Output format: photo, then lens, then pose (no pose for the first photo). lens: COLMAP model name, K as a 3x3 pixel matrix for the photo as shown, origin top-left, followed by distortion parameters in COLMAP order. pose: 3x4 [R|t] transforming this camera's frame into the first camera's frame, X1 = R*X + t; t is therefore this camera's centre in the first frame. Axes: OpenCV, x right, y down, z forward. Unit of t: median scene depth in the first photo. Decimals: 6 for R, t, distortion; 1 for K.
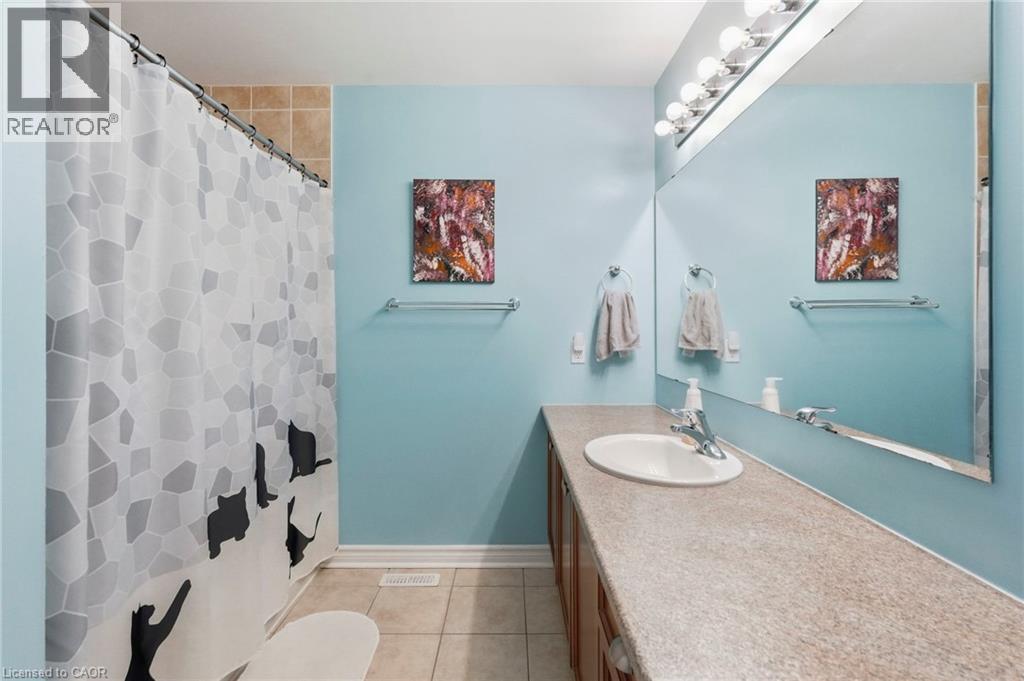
lens RADIAL K [[460.5, 0, 520.8], [0, 460.5, 324.5], [0, 0, 1]] dist [-0.013681, 0.004325]
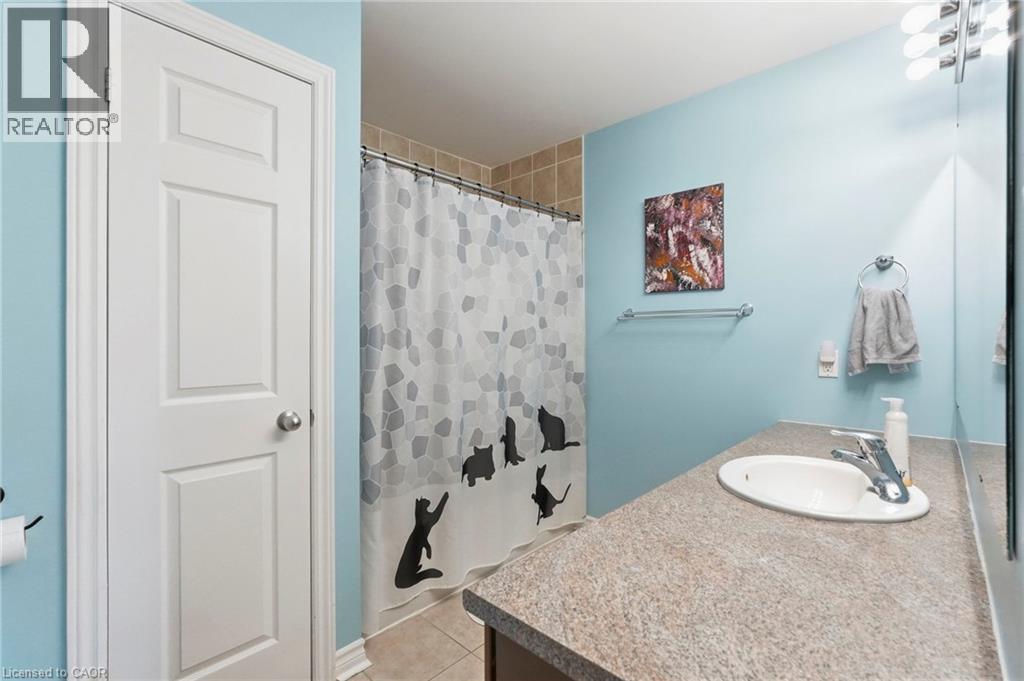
lens RADIAL K [[460.5, 0, 530.7], [0, 460.5, 336.5], [0, 0, 1]] dist [-0.013681, 0.004325]
pose [[0.733935, 0.001100, -0.679219, 0.452610], [0.001550, 0.999993, 0.003294, 0.009214], [0.679218, -0.003470, 0.733929, 0.017855]]
